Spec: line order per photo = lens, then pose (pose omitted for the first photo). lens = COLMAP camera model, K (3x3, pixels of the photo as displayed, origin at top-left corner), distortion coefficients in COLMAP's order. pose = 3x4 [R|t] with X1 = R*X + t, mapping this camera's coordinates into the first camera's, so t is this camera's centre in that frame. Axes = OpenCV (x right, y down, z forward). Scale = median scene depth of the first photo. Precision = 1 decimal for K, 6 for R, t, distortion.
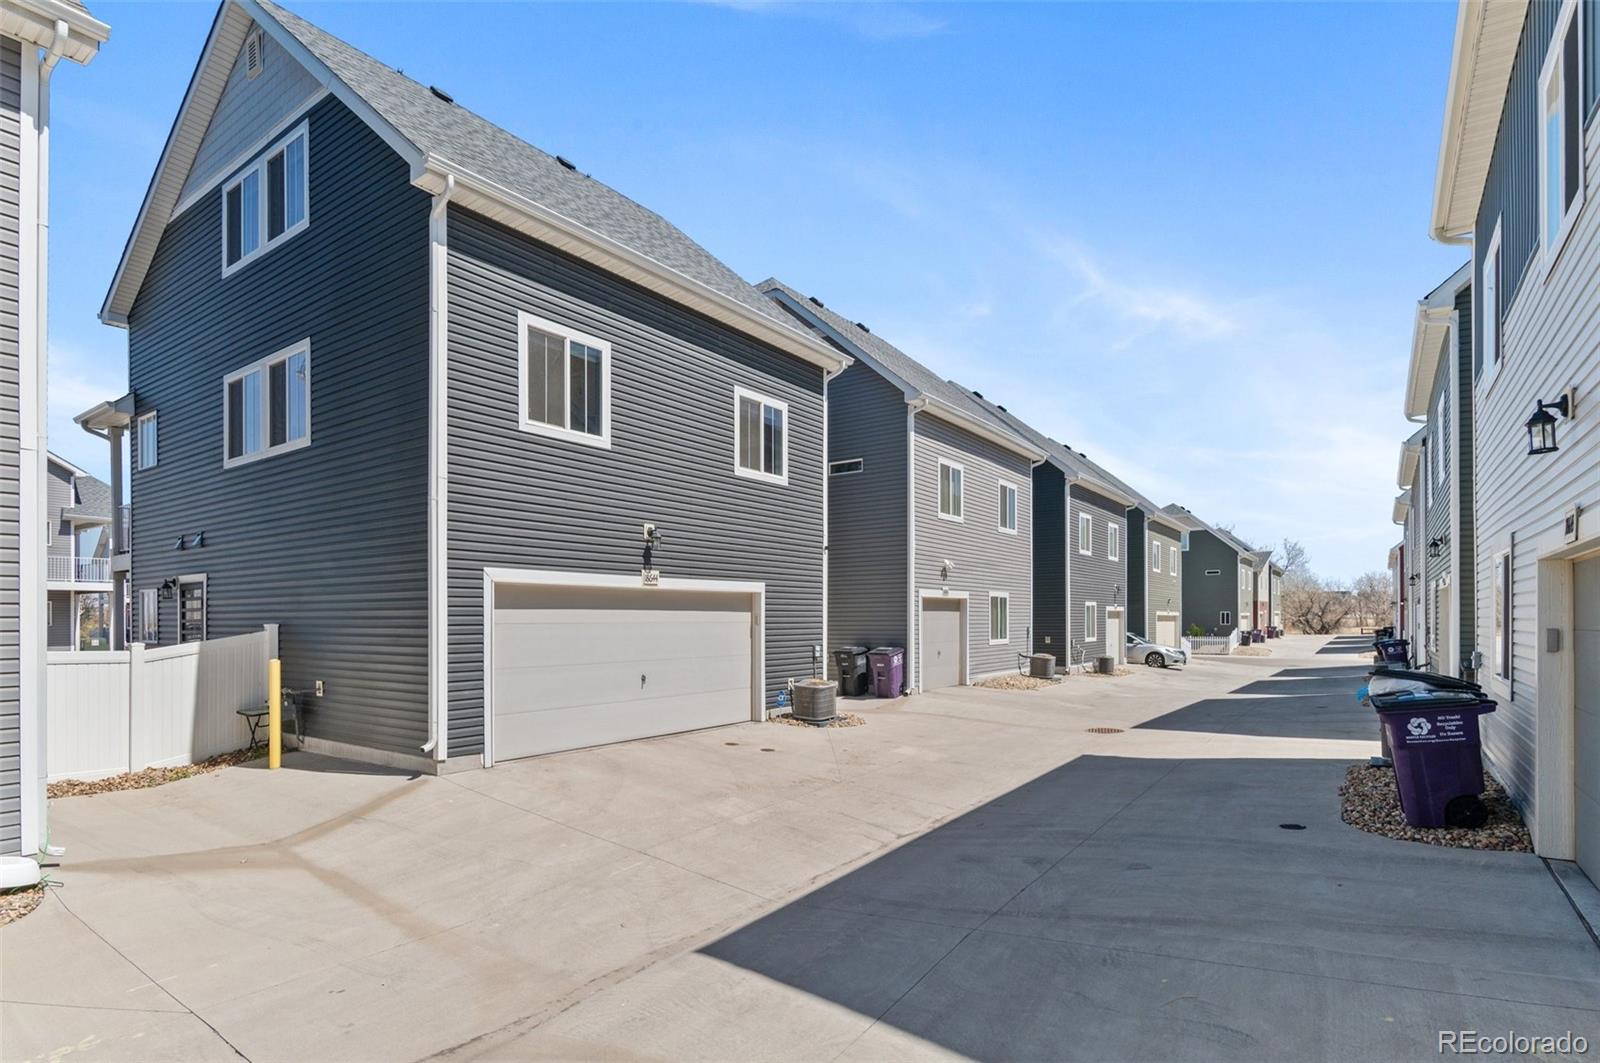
lens RADIAL K [[794.8, 0, 800.0], [0, 794.8, 531.5], [0, 0, 1]] dist [-0.002192, -0.000277]
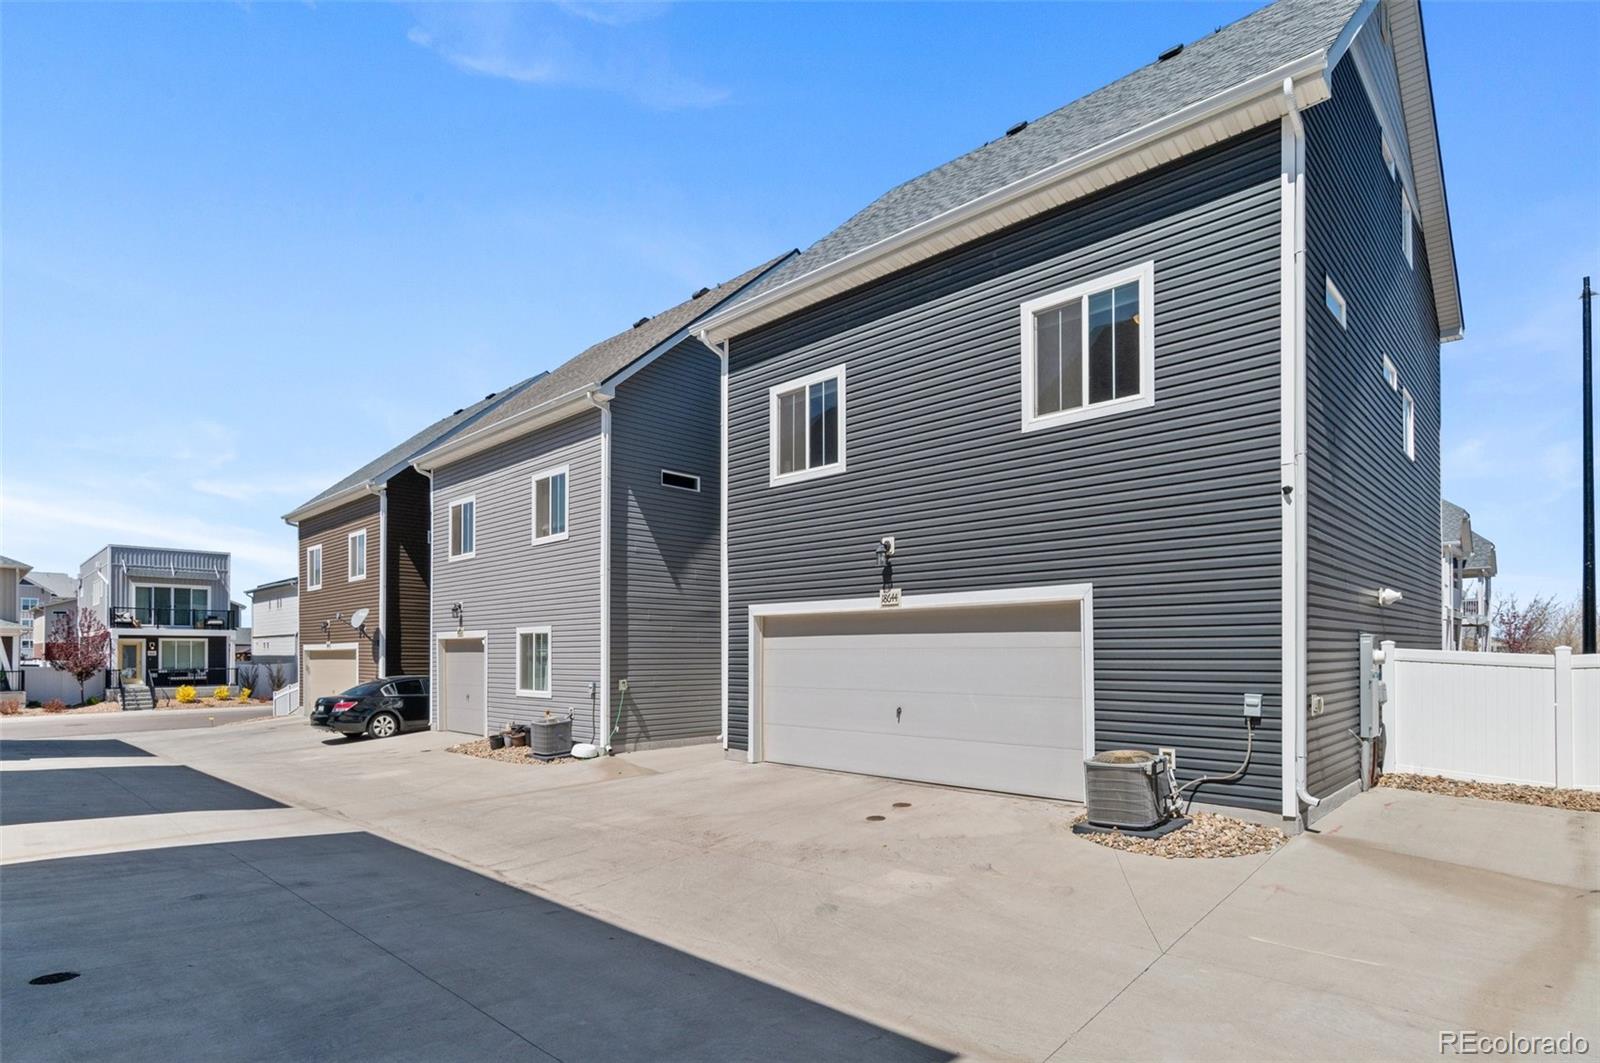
lens RADIAL K [[827.6, 0, 768.1], [0, 827.6, 532.2], [0, 0, 1]] dist [-0.019009, 0.000042]
pose [[-0.159213, -0.115370, -0.980480, 0.809835], [0.133224, 0.981553, -0.137130, 0.102682], [0.978214, -0.152456, -0.140906, 1.086017]]
